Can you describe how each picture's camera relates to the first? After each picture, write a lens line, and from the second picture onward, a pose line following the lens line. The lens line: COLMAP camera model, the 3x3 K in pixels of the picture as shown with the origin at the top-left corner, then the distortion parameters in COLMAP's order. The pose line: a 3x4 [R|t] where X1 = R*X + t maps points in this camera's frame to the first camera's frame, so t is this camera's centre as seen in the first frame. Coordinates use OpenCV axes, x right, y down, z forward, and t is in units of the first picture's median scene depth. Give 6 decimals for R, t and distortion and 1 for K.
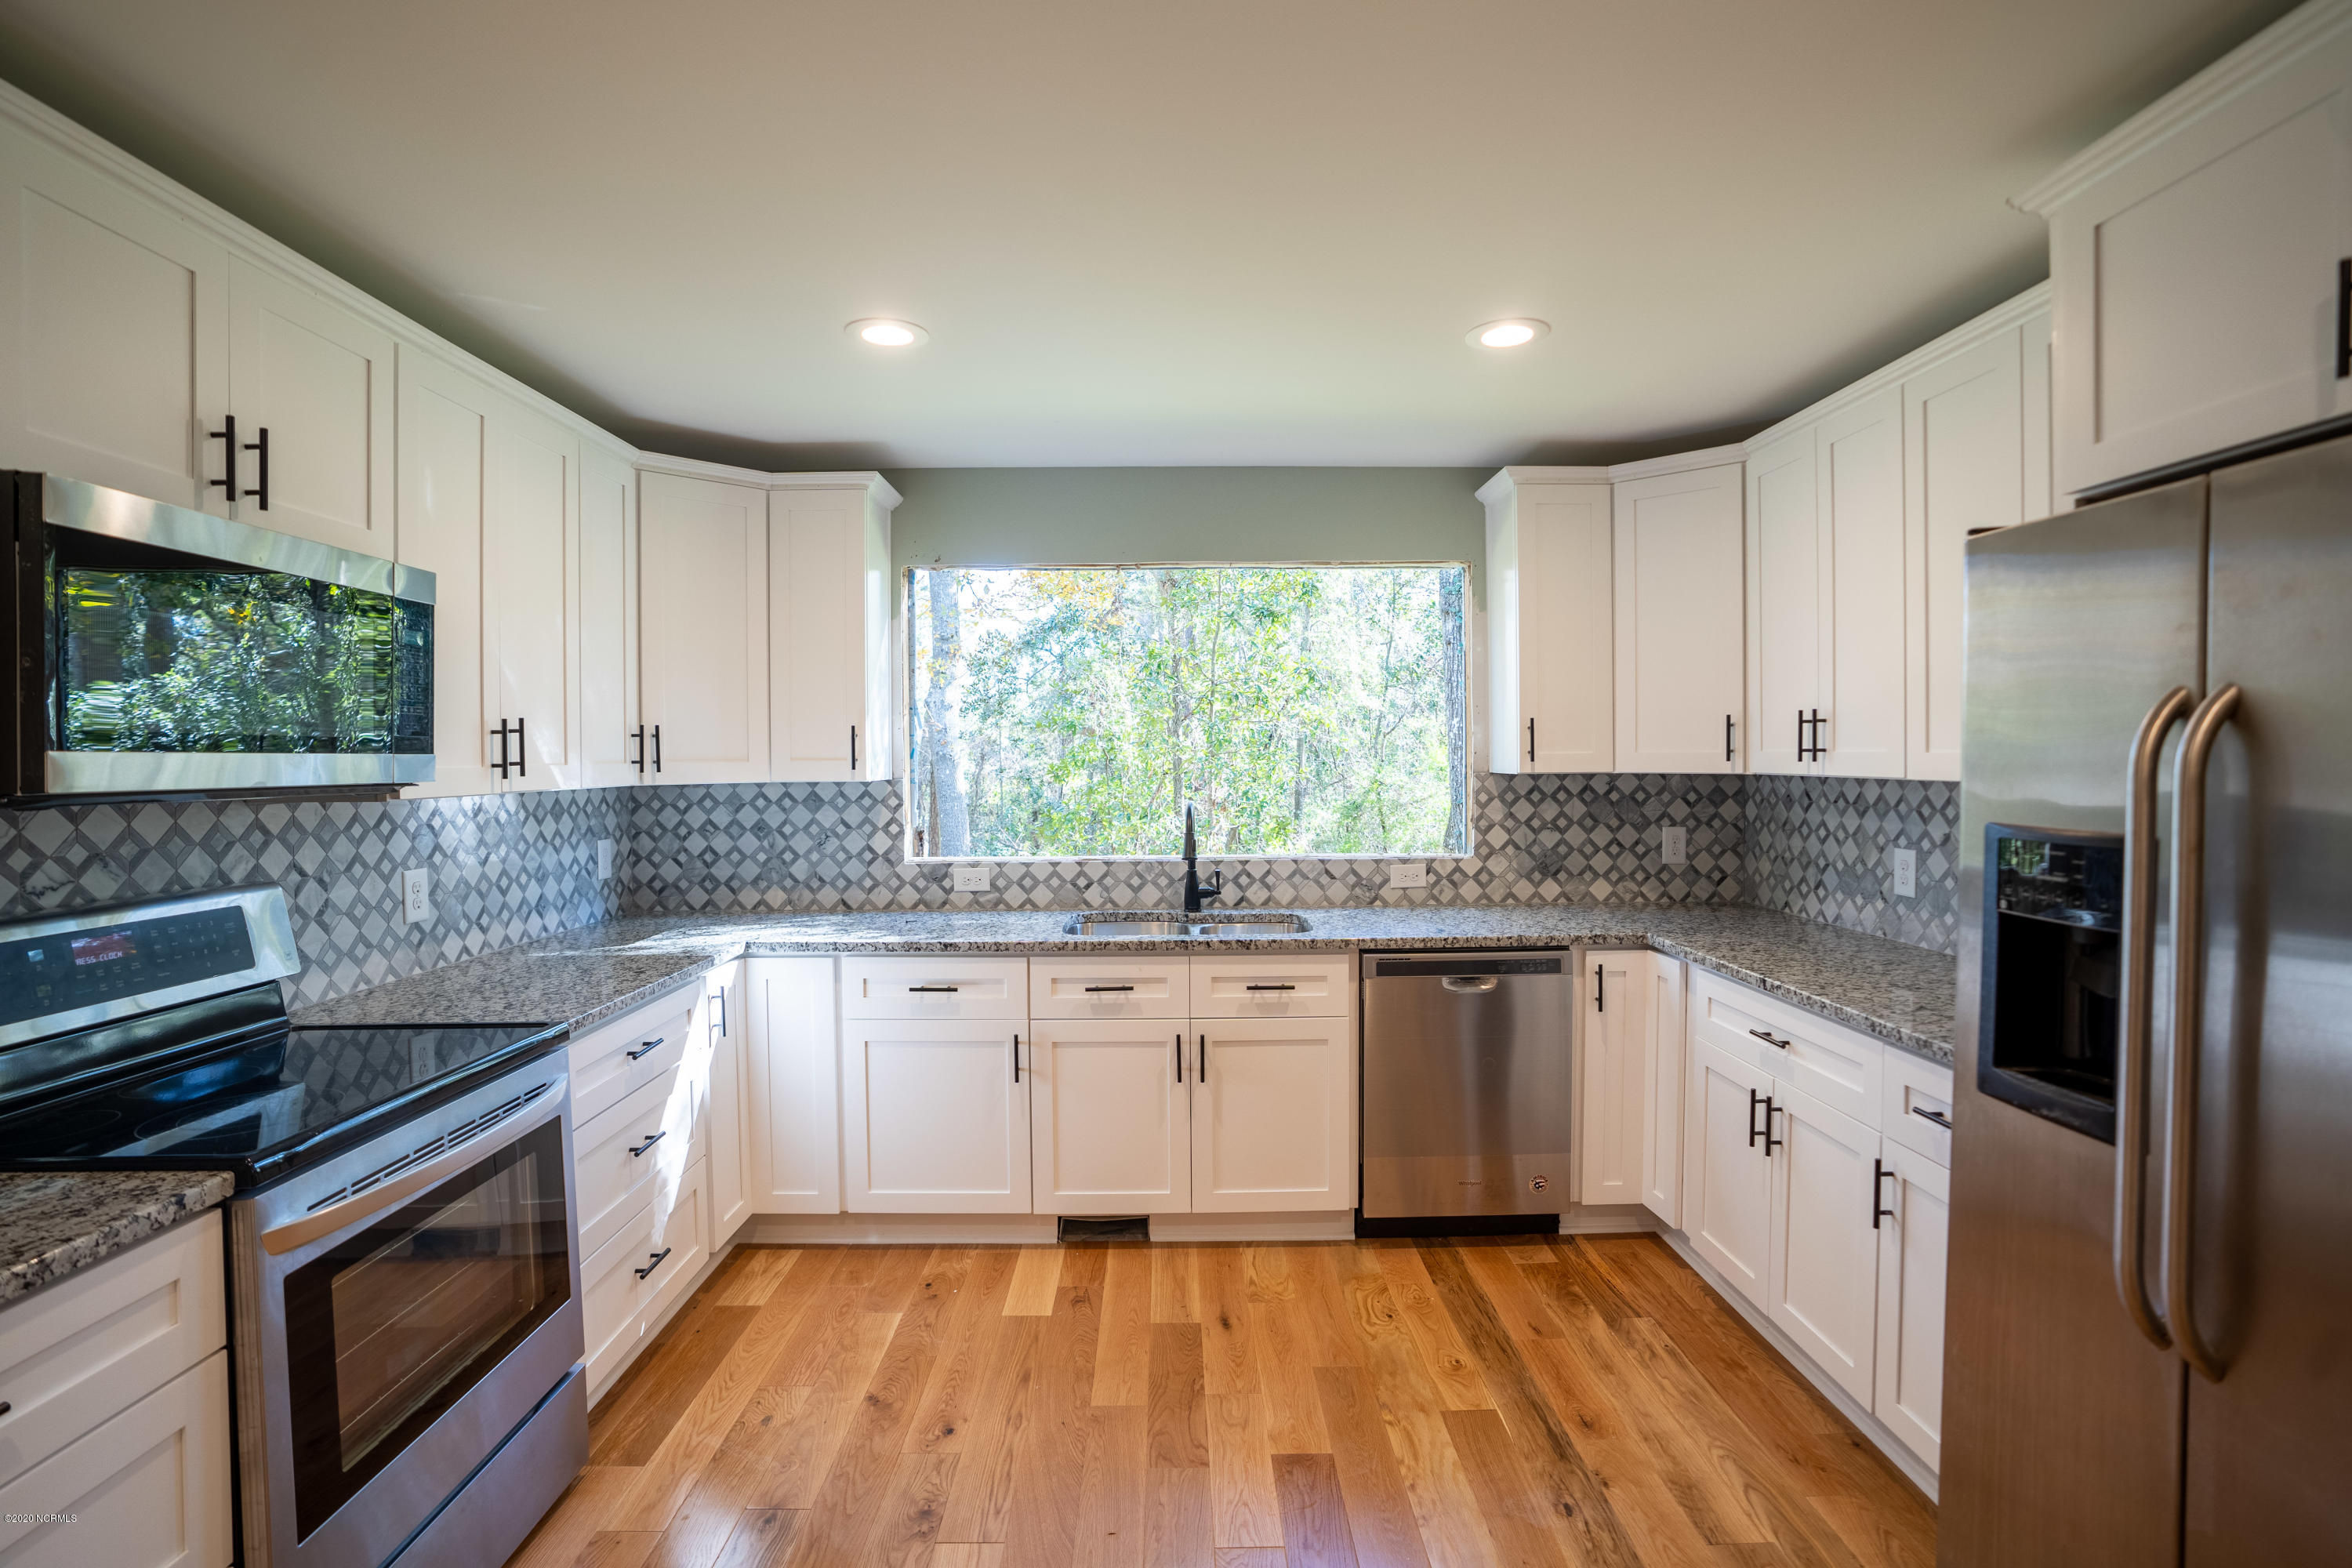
lens RADIAL K [[1088.3, 0, 1172.7], [0, 1088.3, 772.1], [0, 0, 1]] dist [-0.066948, 0.025128]
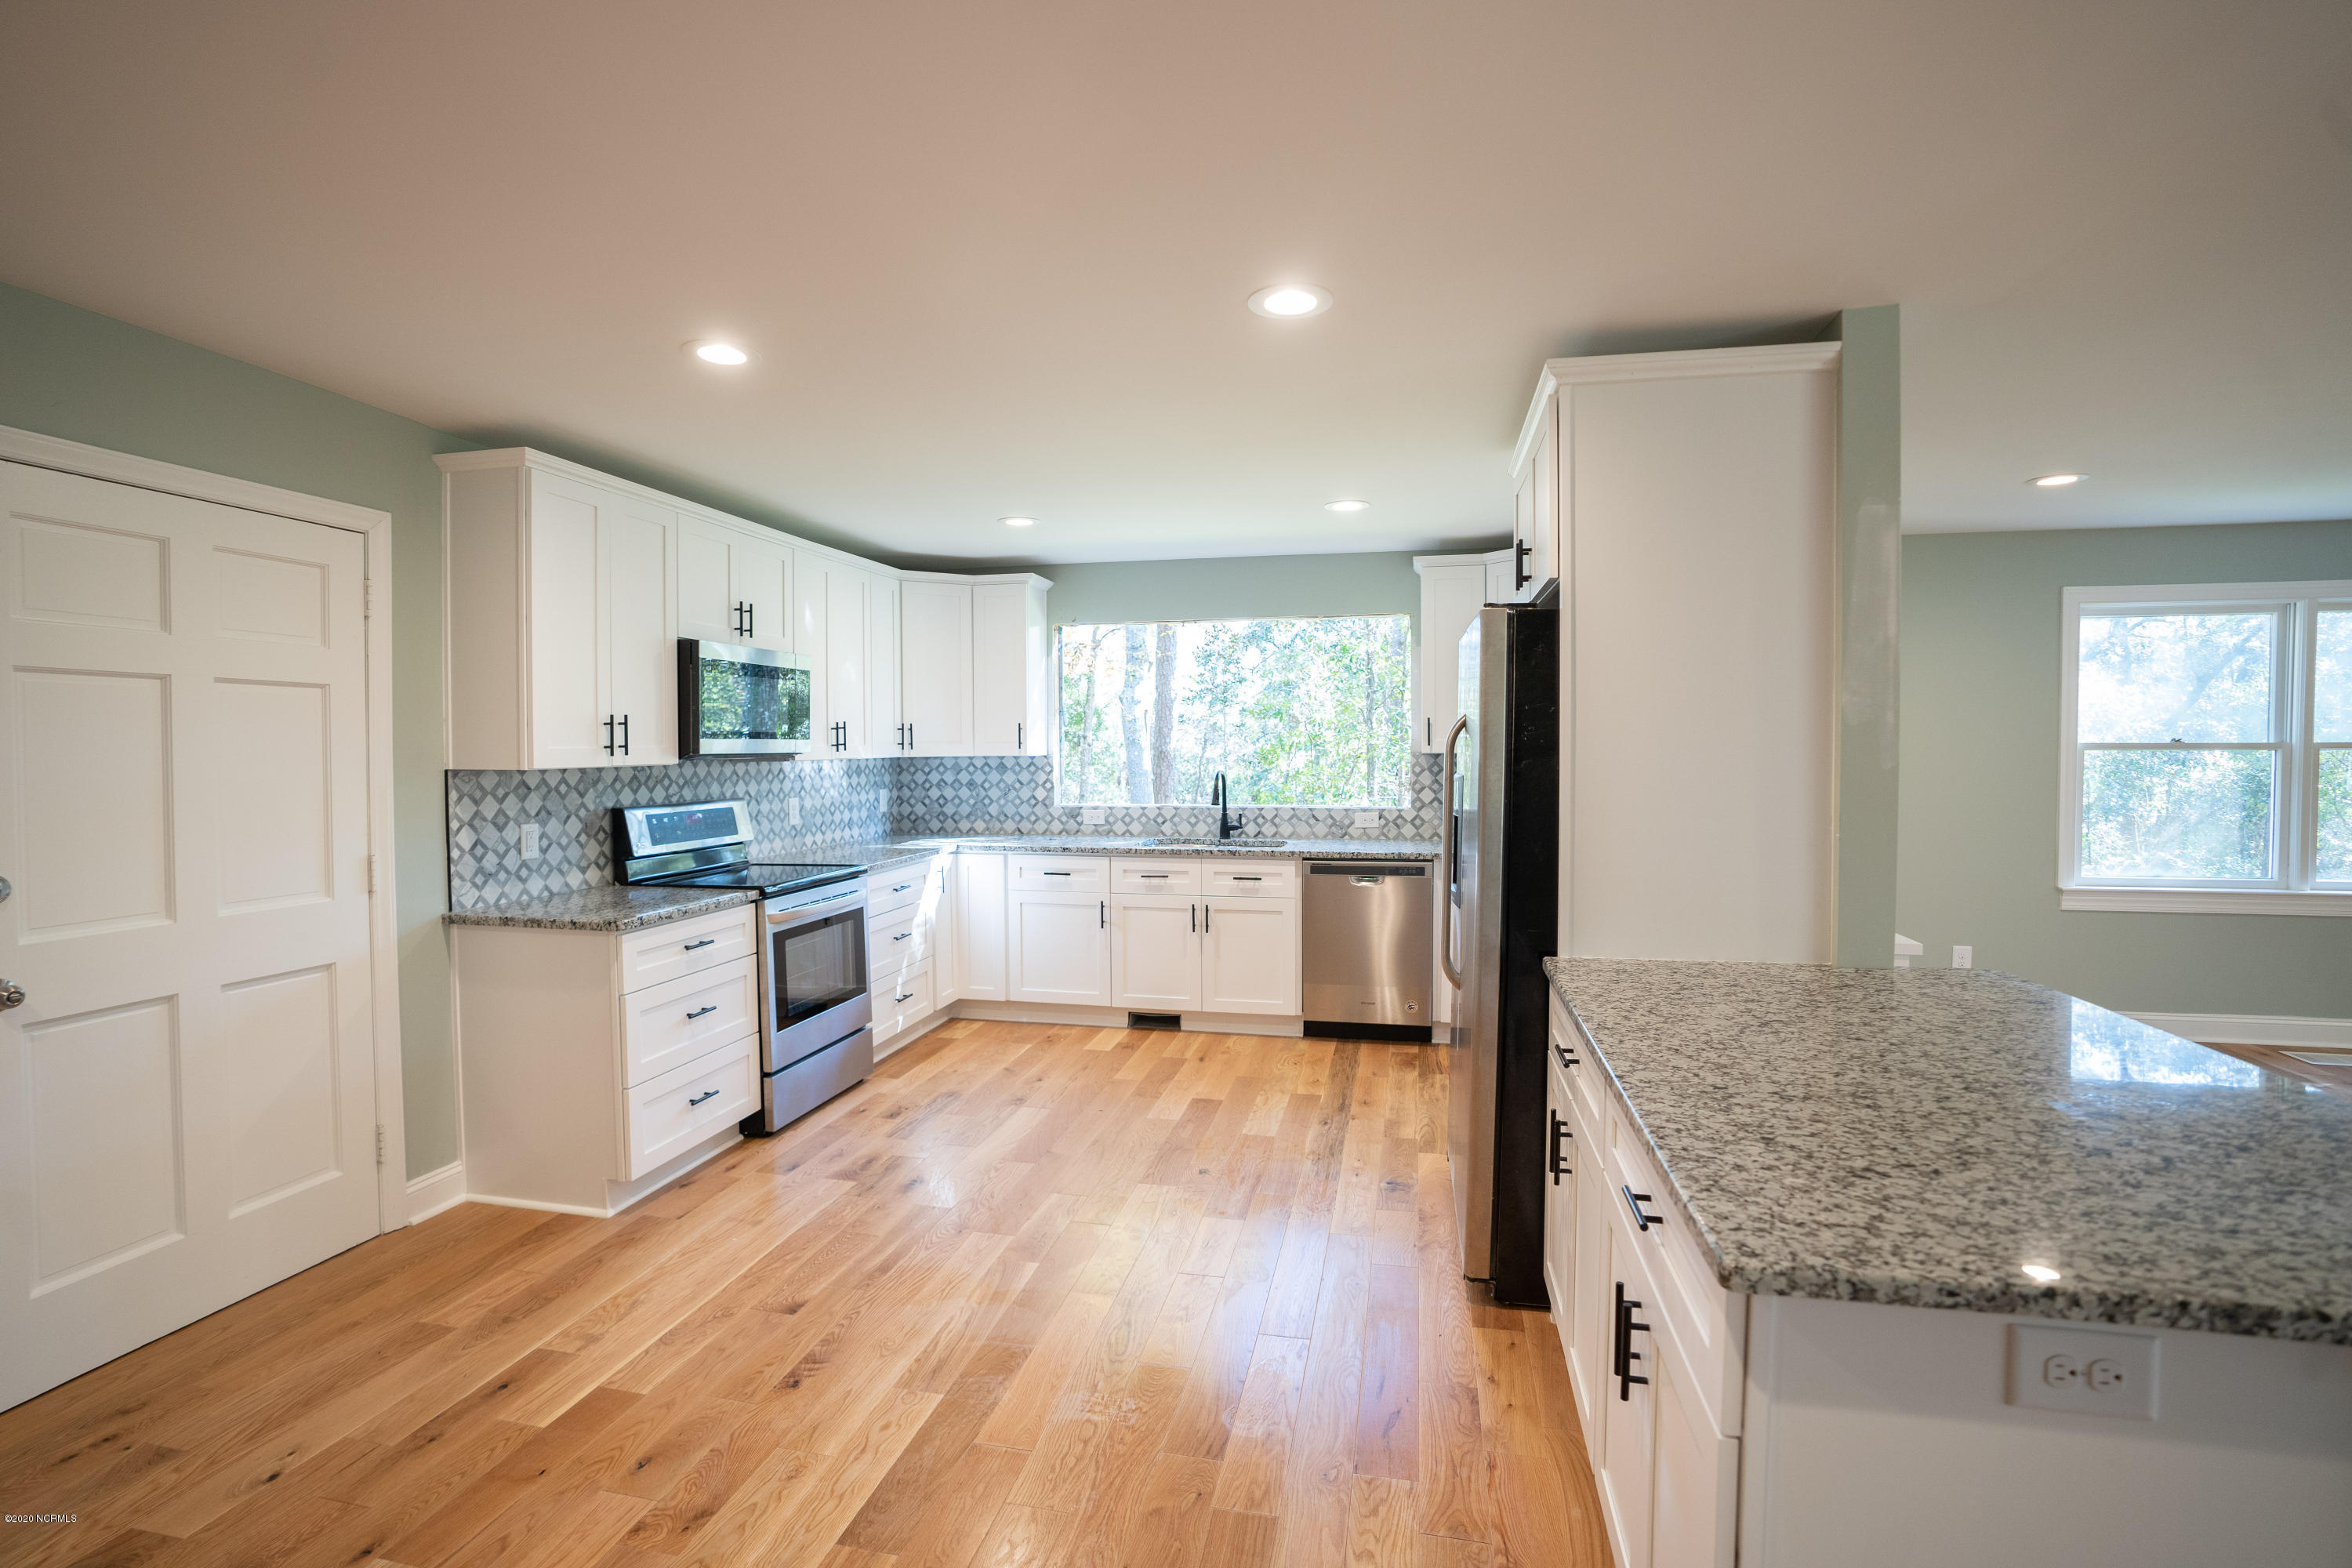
lens RADIAL K [[1088.3, 0, 1166.7], [0, 1088.3, 770.7], [0, 0, 1]] dist [-0.066948, 0.025128]
pose [[0.973052, 0.008485, -0.230431, 0.354198], [-0.005585, 0.999897, 0.013235, 0.009079], [0.230520, -0.011592, 0.972999, -0.668078]]
